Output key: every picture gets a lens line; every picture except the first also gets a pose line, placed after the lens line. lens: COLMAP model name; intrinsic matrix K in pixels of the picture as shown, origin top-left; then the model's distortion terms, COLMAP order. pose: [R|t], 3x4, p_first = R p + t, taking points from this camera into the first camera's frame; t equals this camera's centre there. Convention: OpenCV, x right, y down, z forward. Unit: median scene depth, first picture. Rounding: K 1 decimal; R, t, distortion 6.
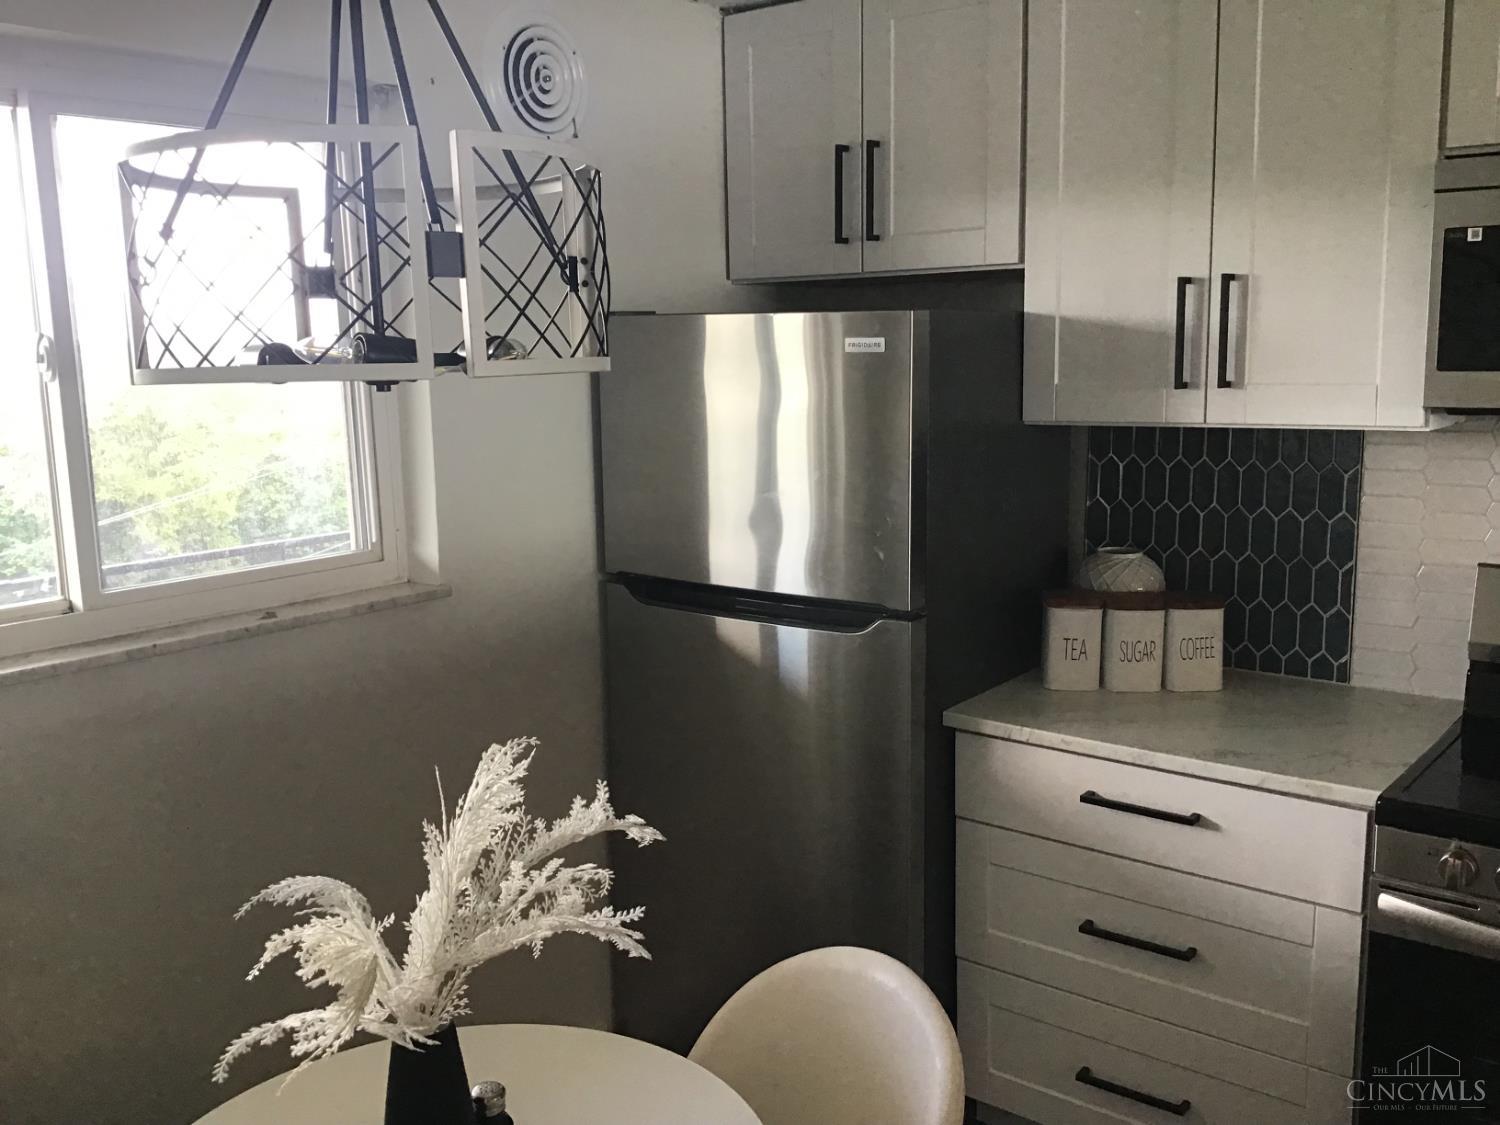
lens RADIAL K [[1369.8, 0, 760.7], [0, 1369.8, 565.1], [0, 0, 1]] dist [0.140464, -0.286002]
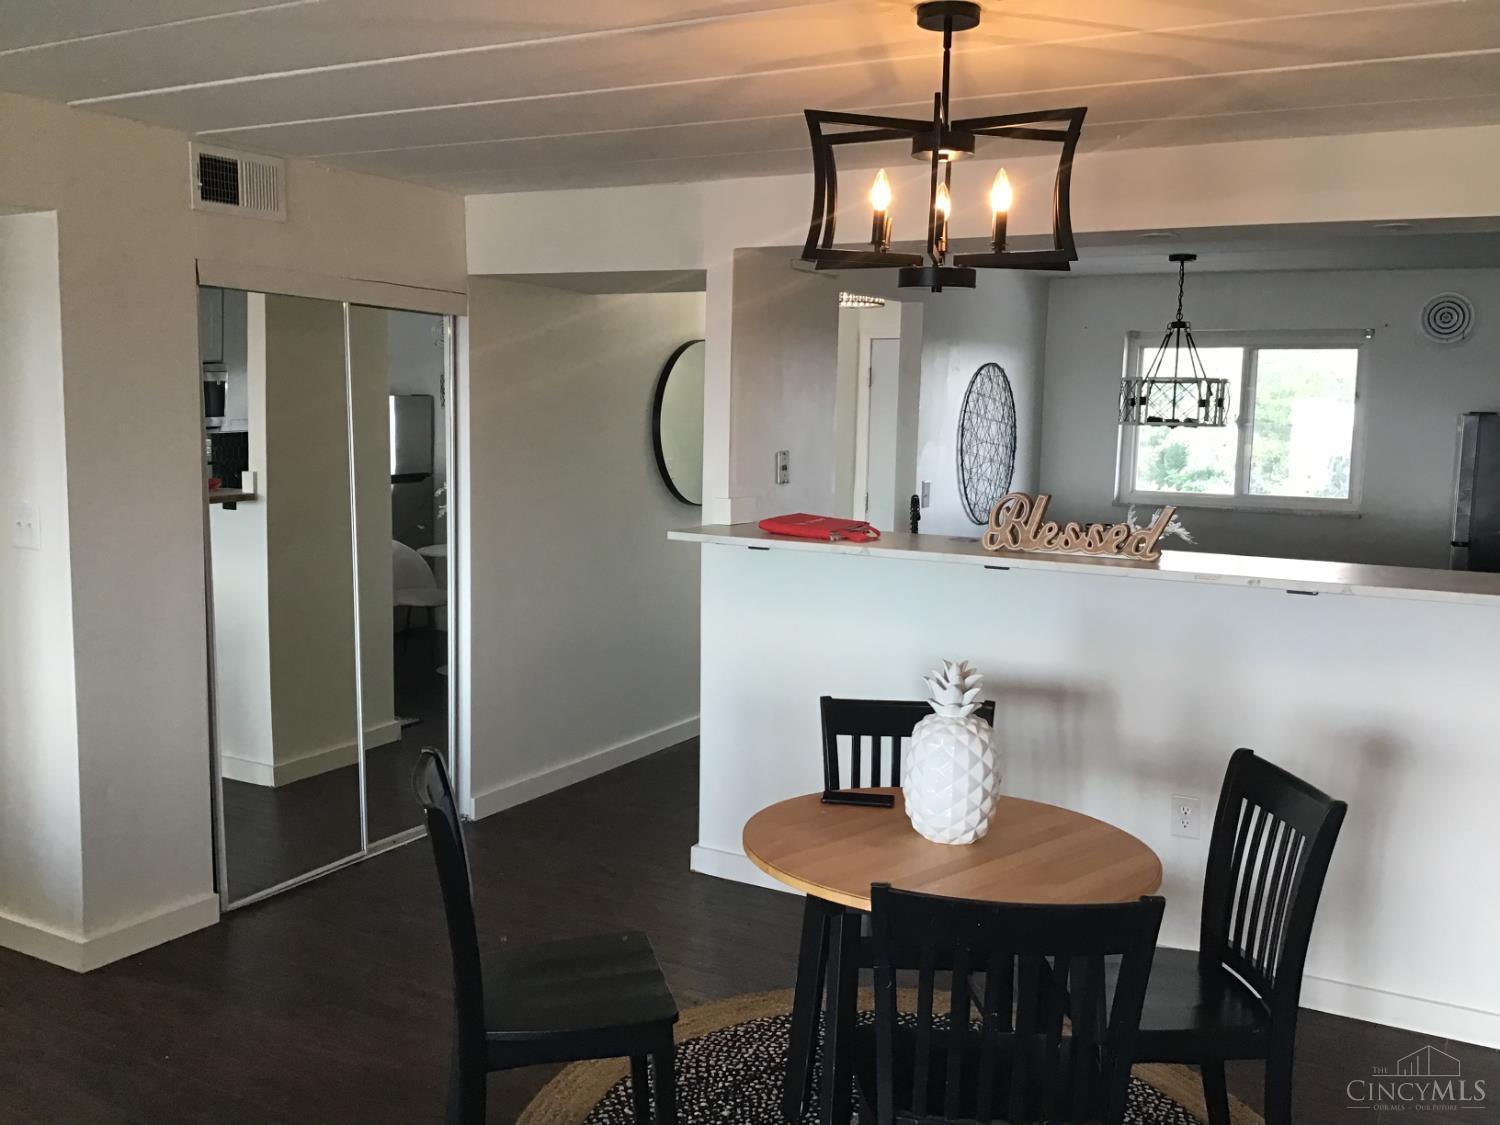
lens RADIAL K [[1369.8, 0, 760.7], [0, 1369.8, 565.1], [0, 0, 1]] dist [0.140464, -0.286002]
pose [[0.127635, 0.140130, -0.981872, 2.185589], [-0.188501, 0.975352, 0.114696, 0.021340], [0.973744, 0.170445, 0.150904, -0.475806]]
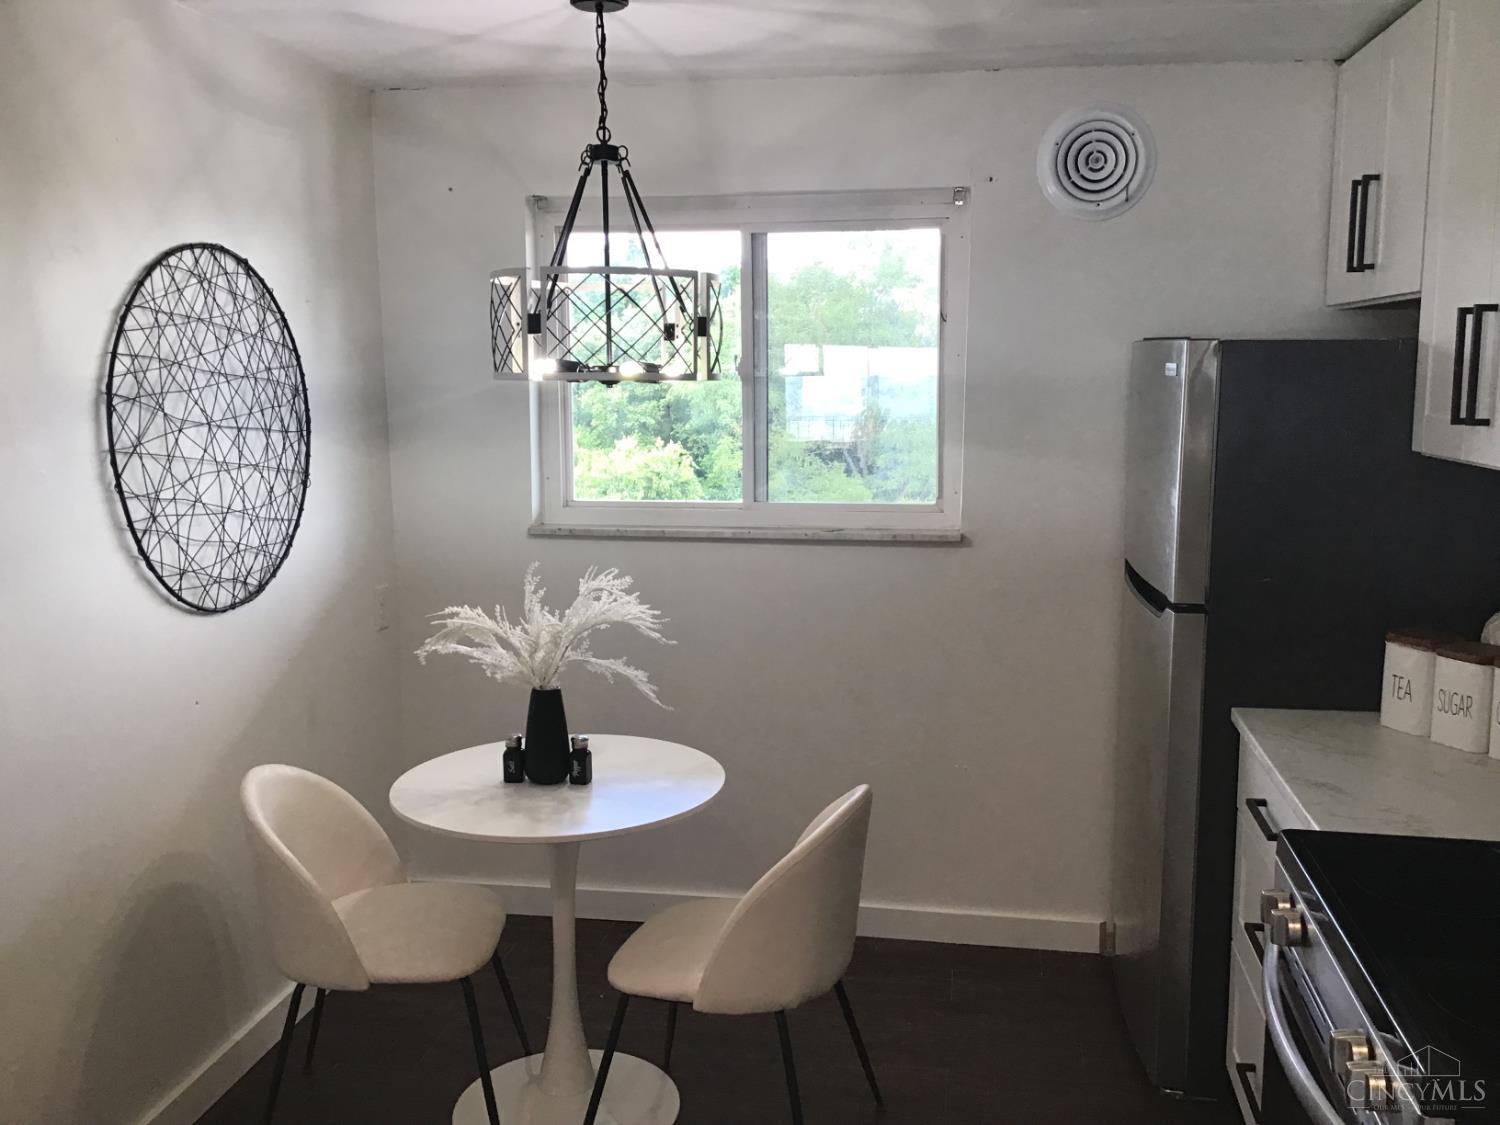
lens RADIAL K [[1369.8, 0, 760.7], [0, 1369.8, 565.1], [0, 0, 1]] dist [0.140464, -0.286002]
pose [[0.462742, 0.145412, -0.874486, 0.907650], [-0.152801, 0.984774, 0.082895, -0.037885], [0.873225, 0.095263, 0.477915, 0.142299]]
